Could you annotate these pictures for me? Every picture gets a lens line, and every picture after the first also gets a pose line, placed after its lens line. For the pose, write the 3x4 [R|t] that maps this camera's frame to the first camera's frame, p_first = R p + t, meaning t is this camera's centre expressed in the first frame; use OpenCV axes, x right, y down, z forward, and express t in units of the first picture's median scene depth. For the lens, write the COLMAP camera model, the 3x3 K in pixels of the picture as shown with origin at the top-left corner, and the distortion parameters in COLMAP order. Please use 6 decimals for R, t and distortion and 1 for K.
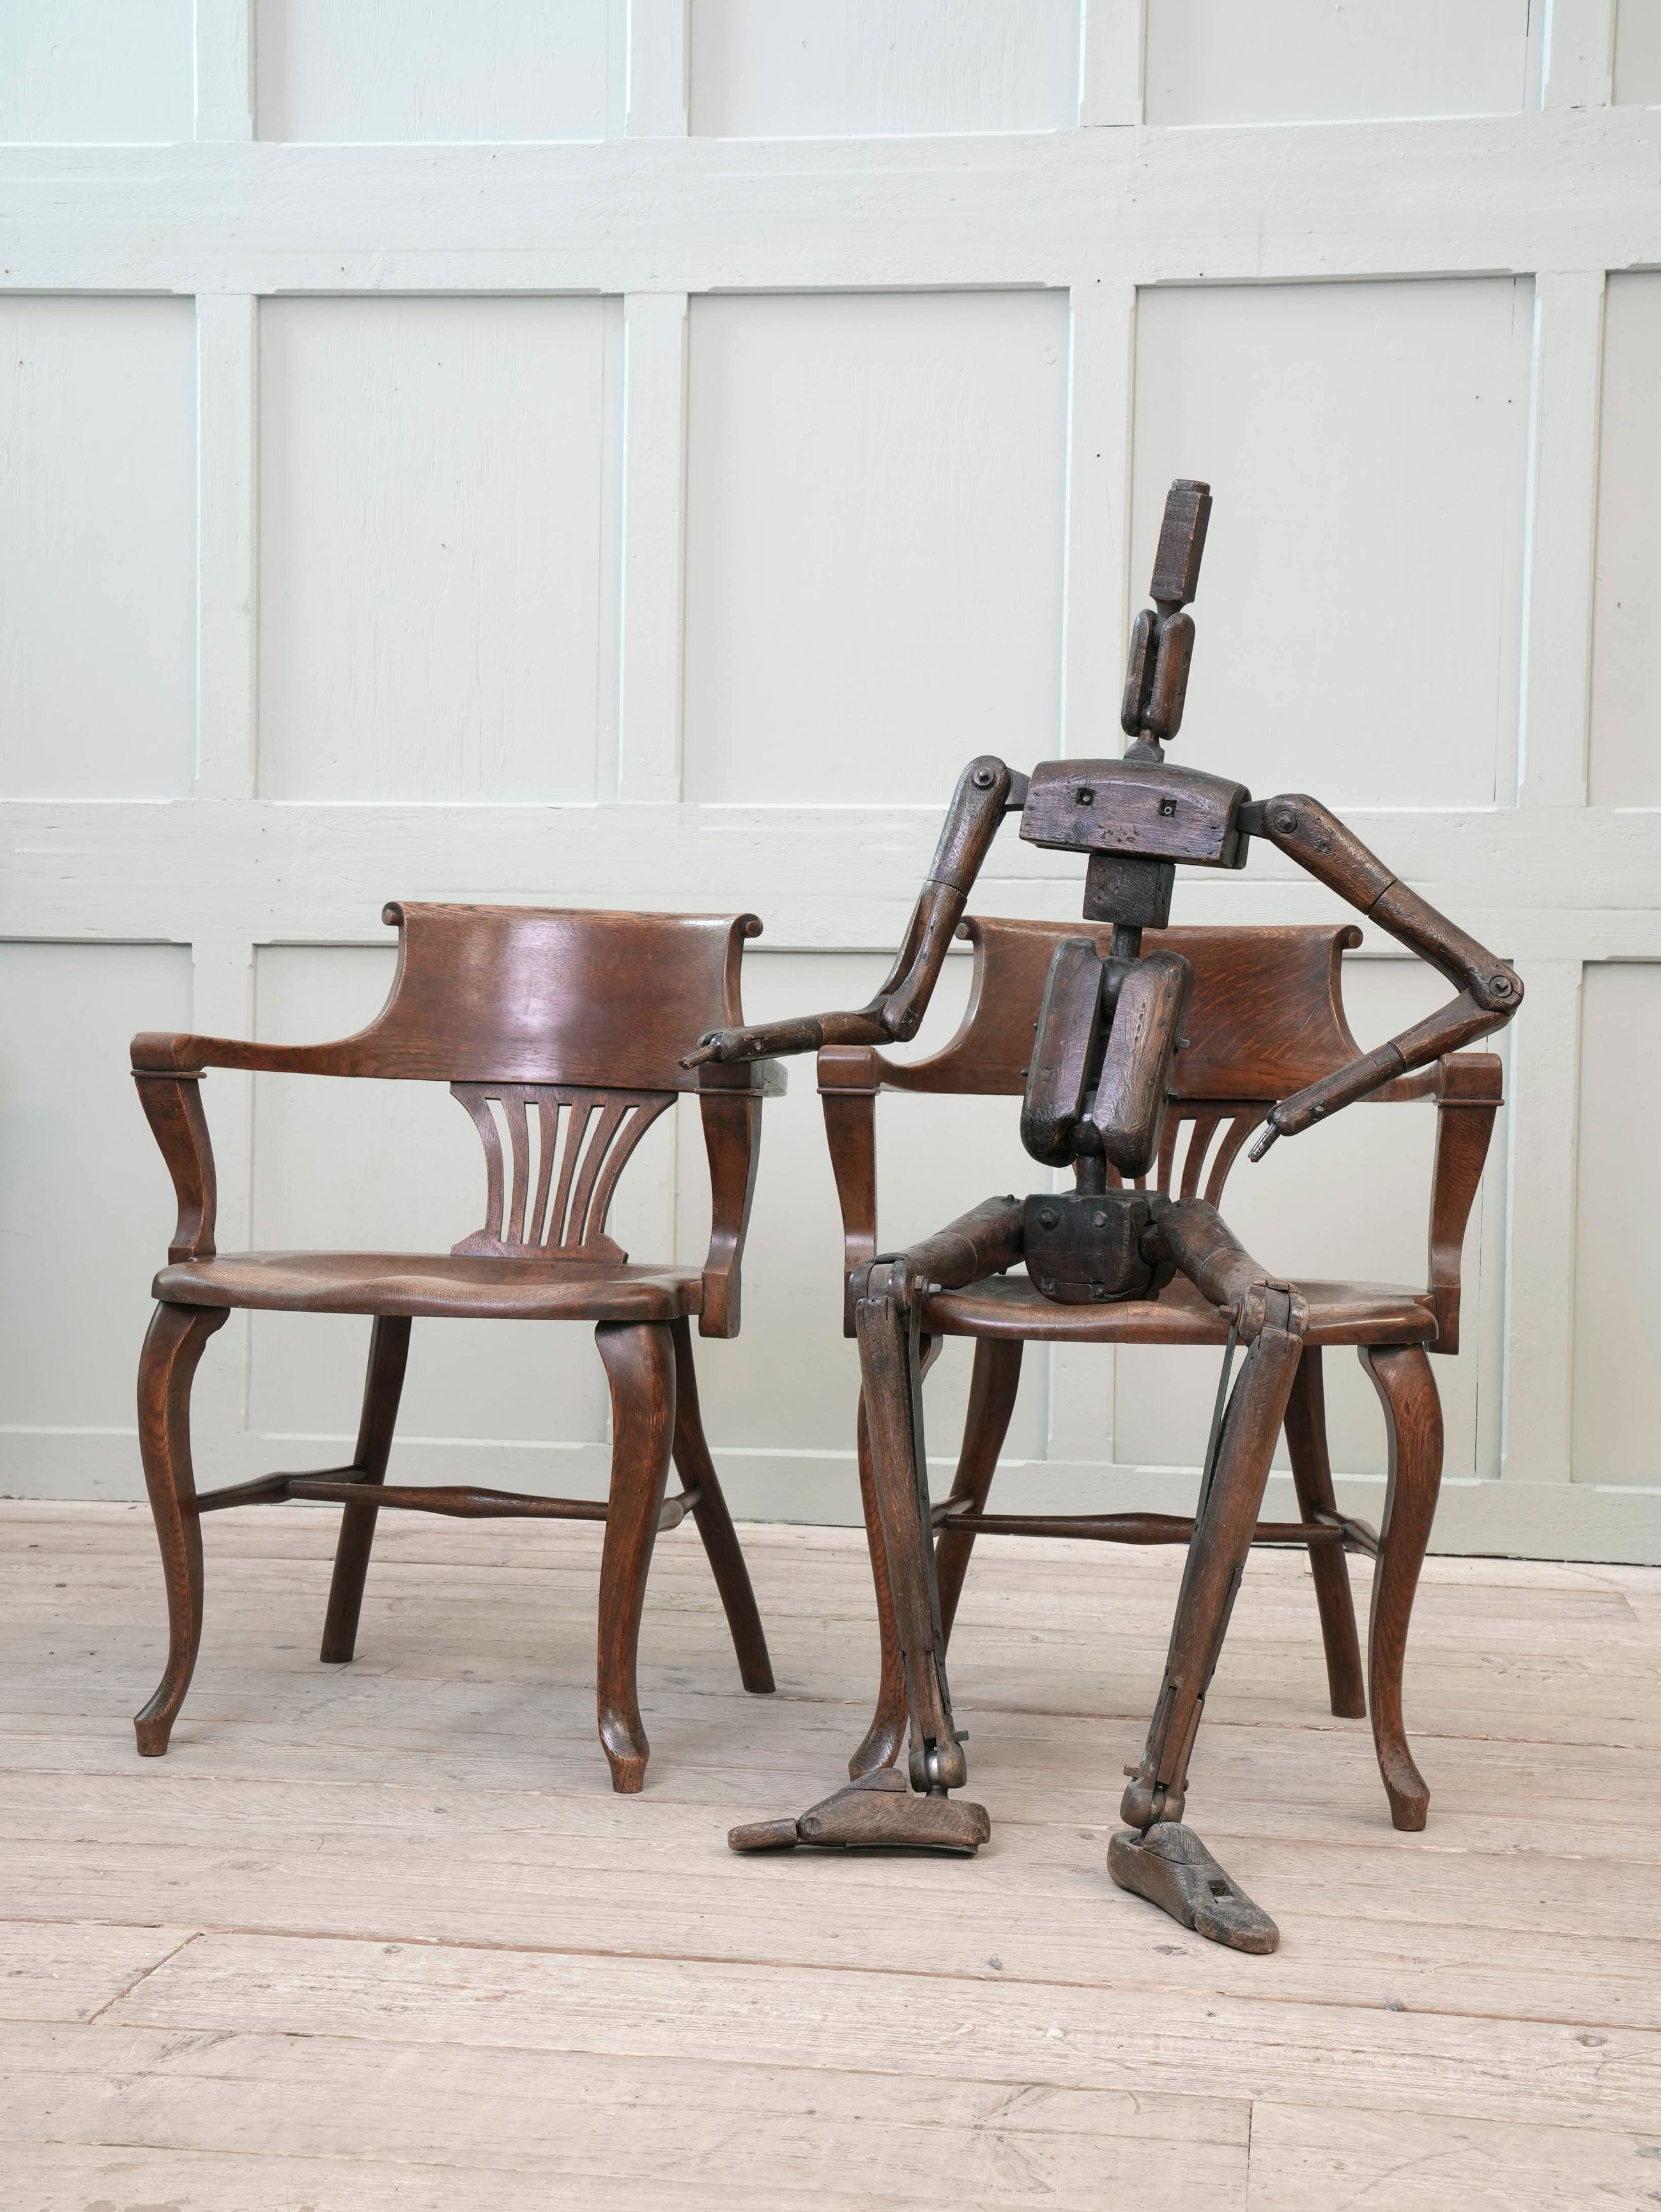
lens RADIAL K [[3188.6, 0, 828.2], [0, 3188.6, 1101.3], [0, 0, 1]] dist [0.090486, 0.337924]
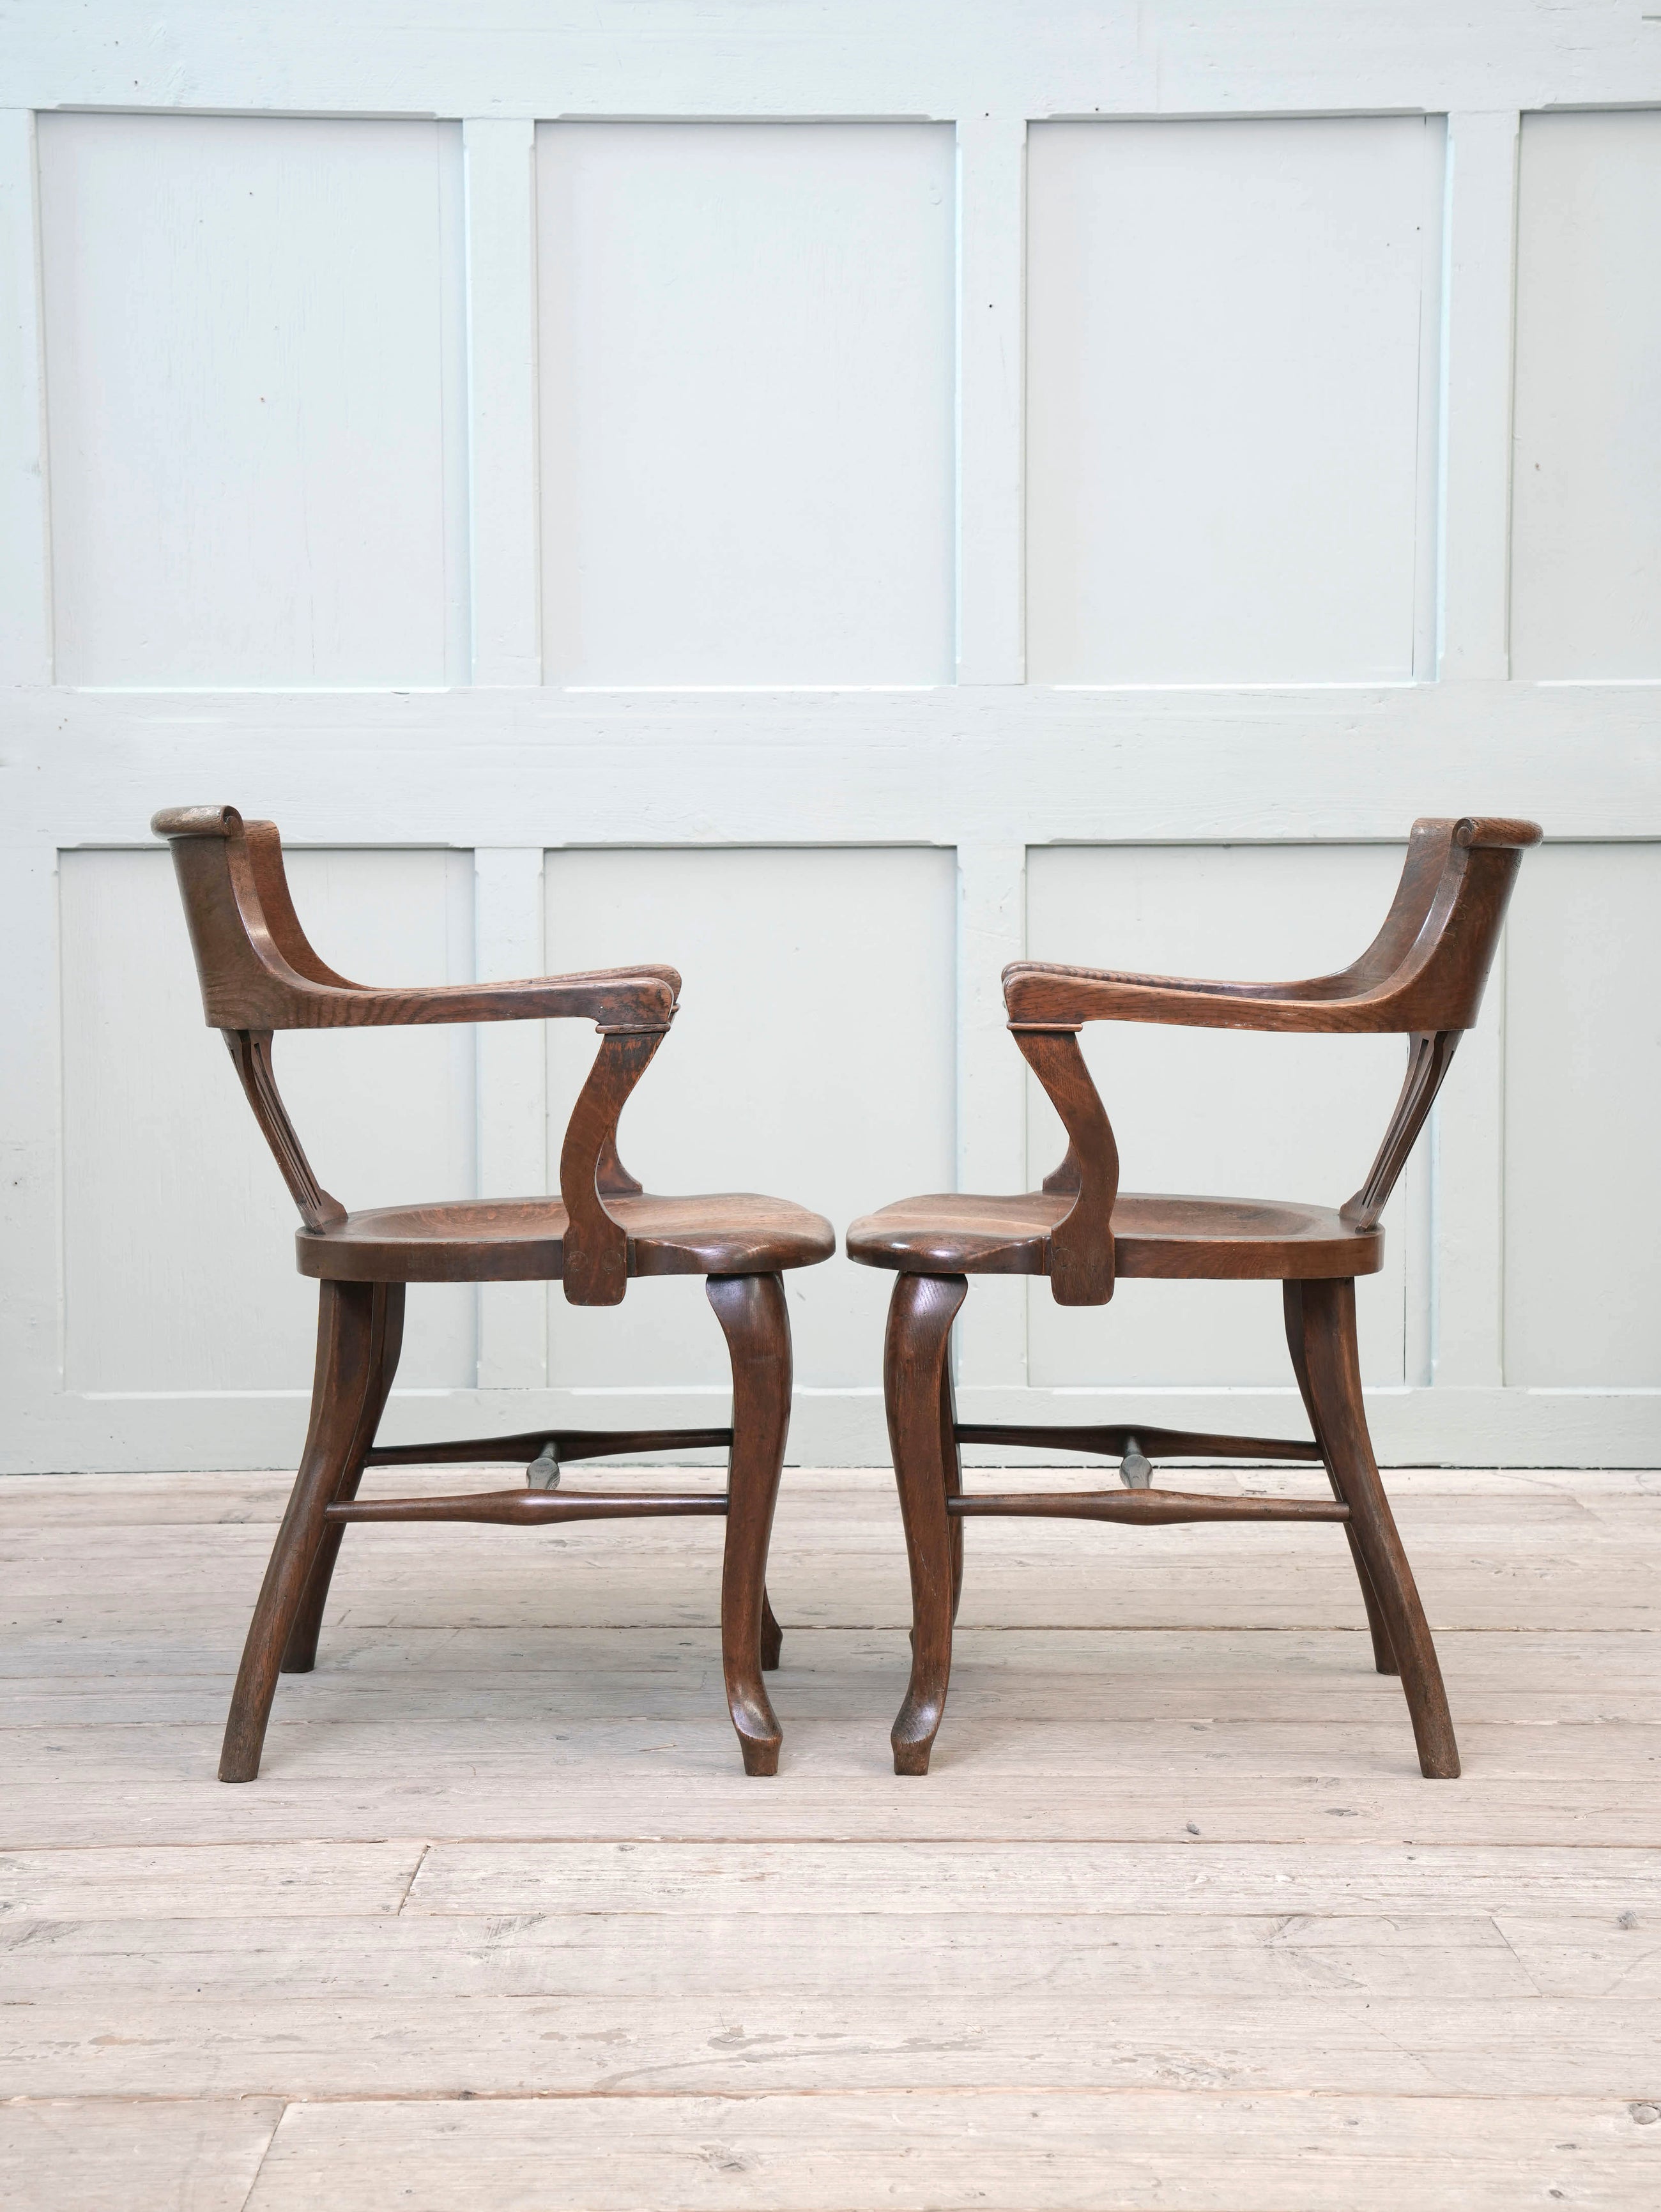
lens RADIAL K [[4099.5, 0, 838.6], [0, 4099.5, 1102.3], [0, 0, 1]] dist [0.209848, 0.584749]
pose [[0.988016, -0.029079, 0.151588, -0.244218], [0.024298, 0.999150, 0.033298, -0.019700], [-0.152427, -0.029216, 0.987883, -0.303913]]
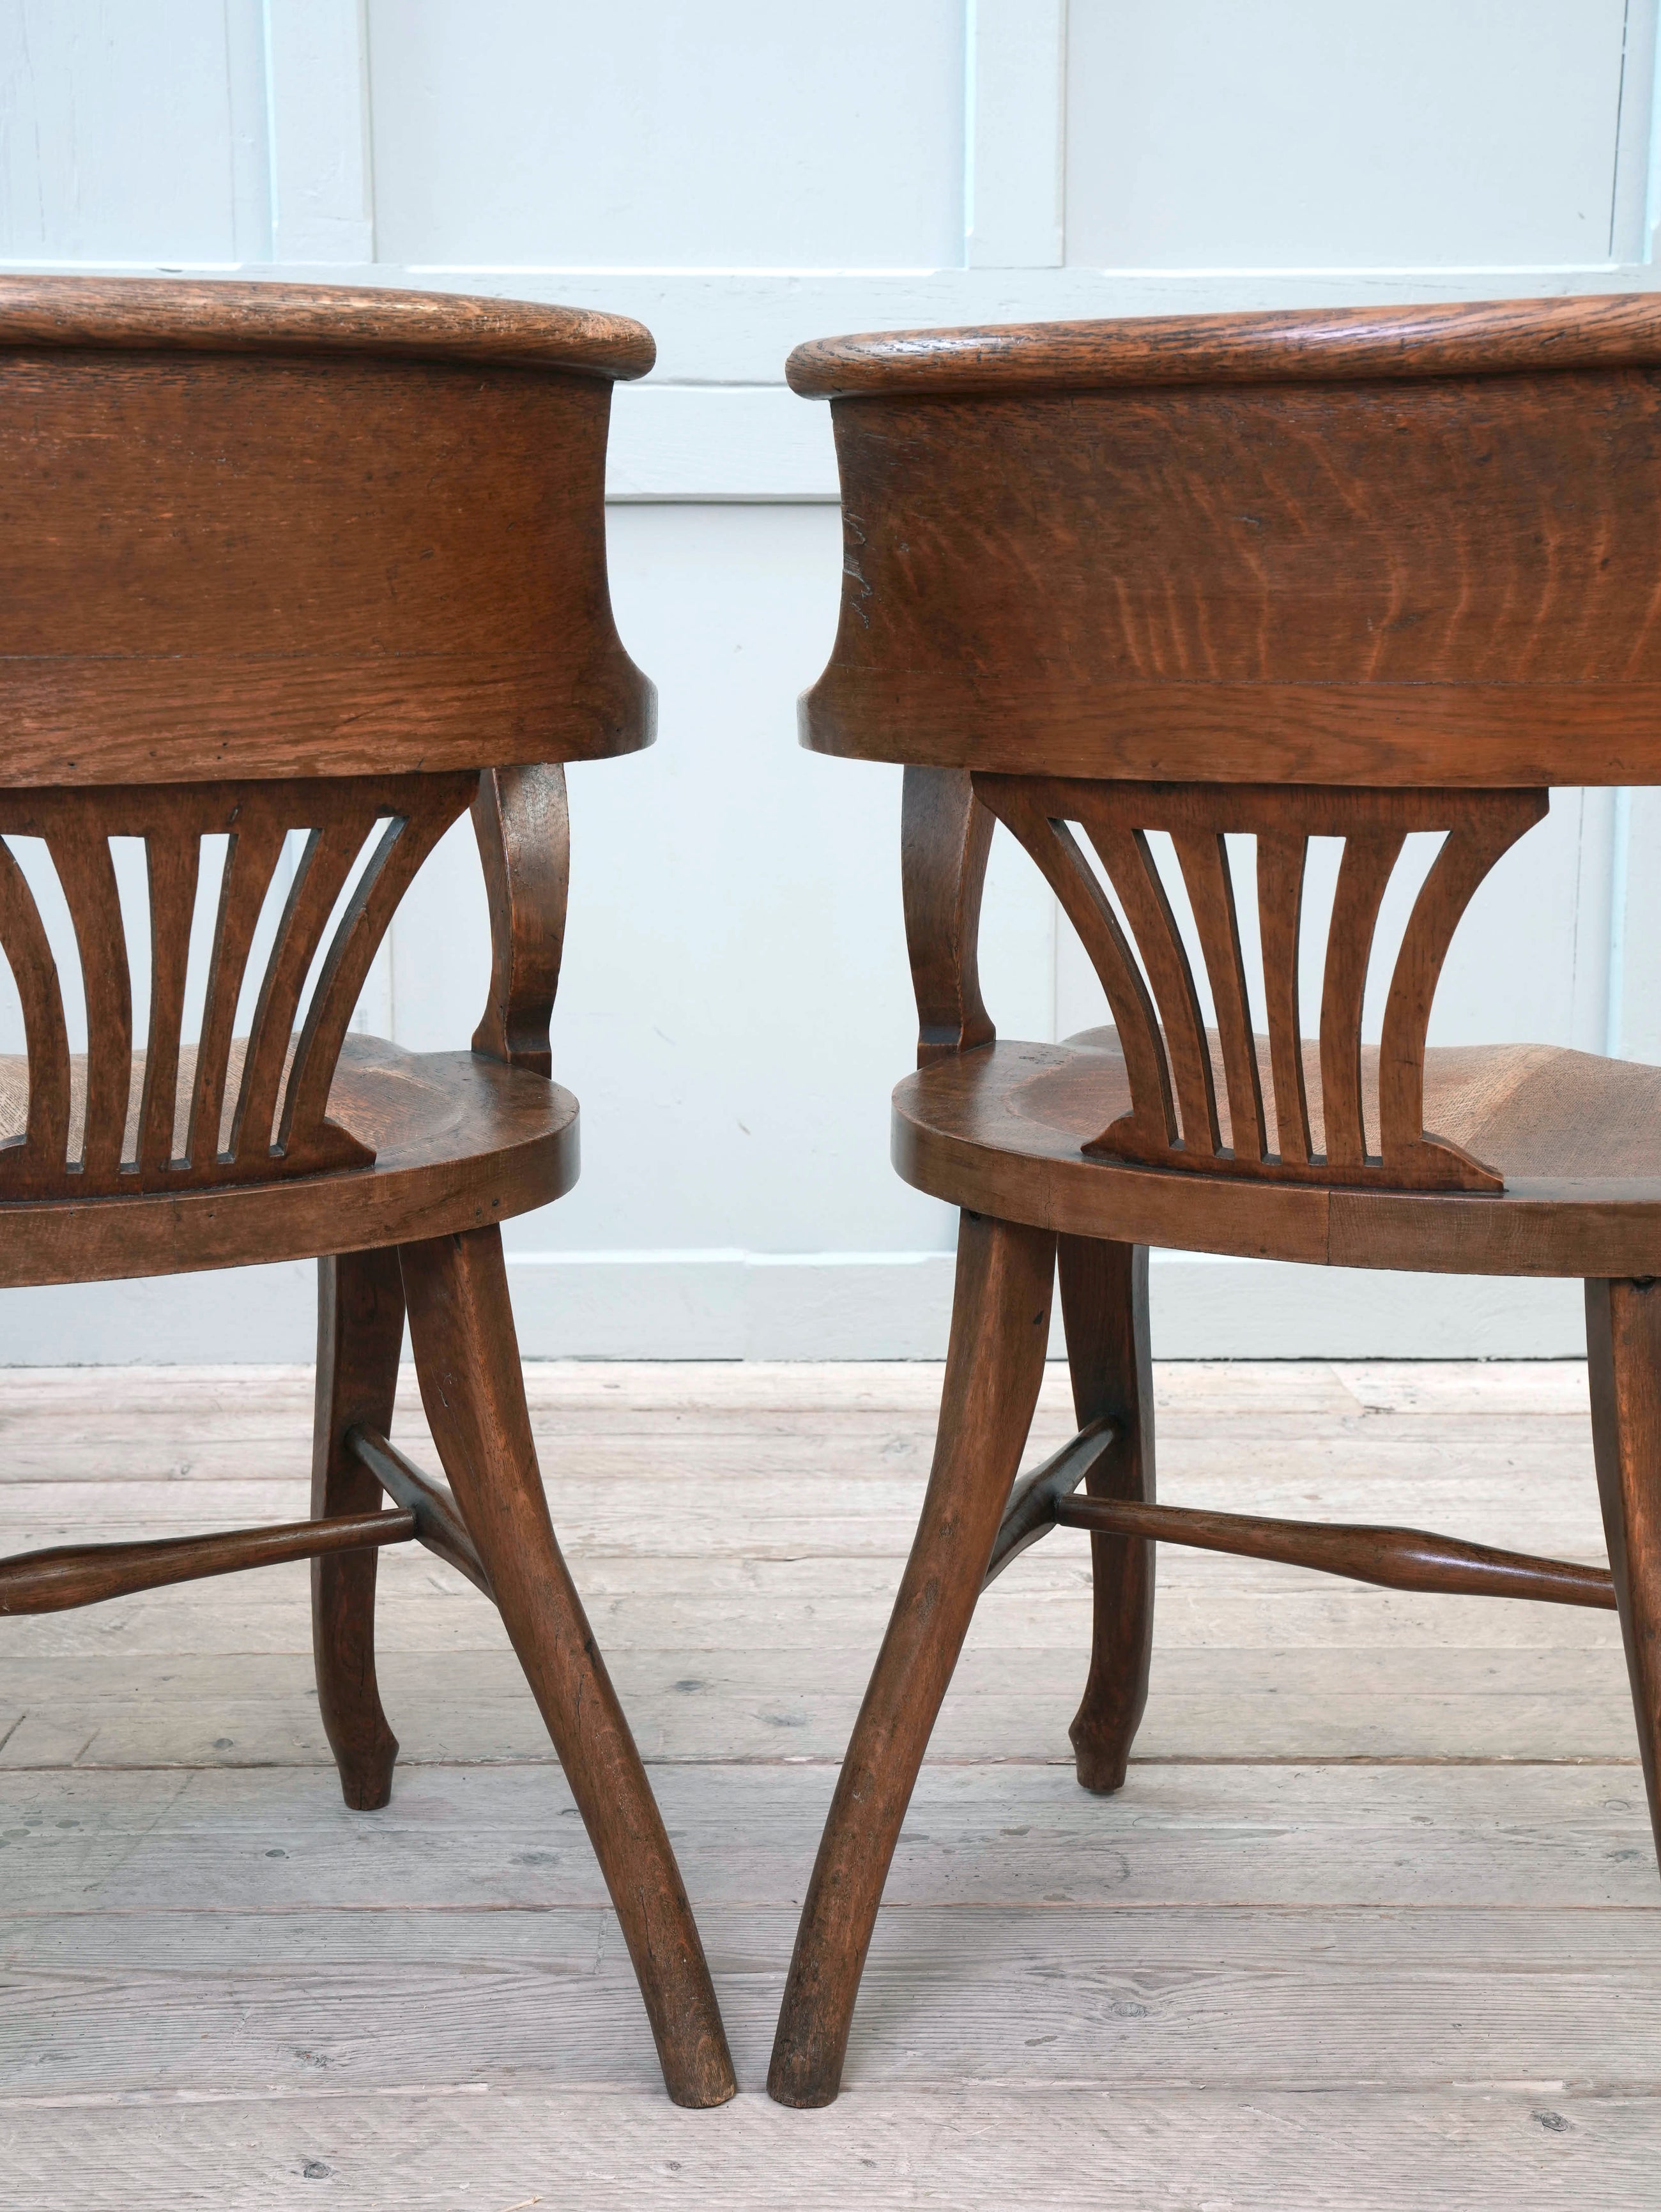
lens RADIAL K [[3188.6, 0, 828.2], [0, 3188.6, 1101.3], [0, 0, 1]] dist [0.090486, 0.337924]
pose [[0.982552, -0.041927, 0.181201, -0.137587], [0.019639, 0.992201, 0.123089, -0.008893], [-0.184948, -0.117383, 0.975713, 0.552531]]
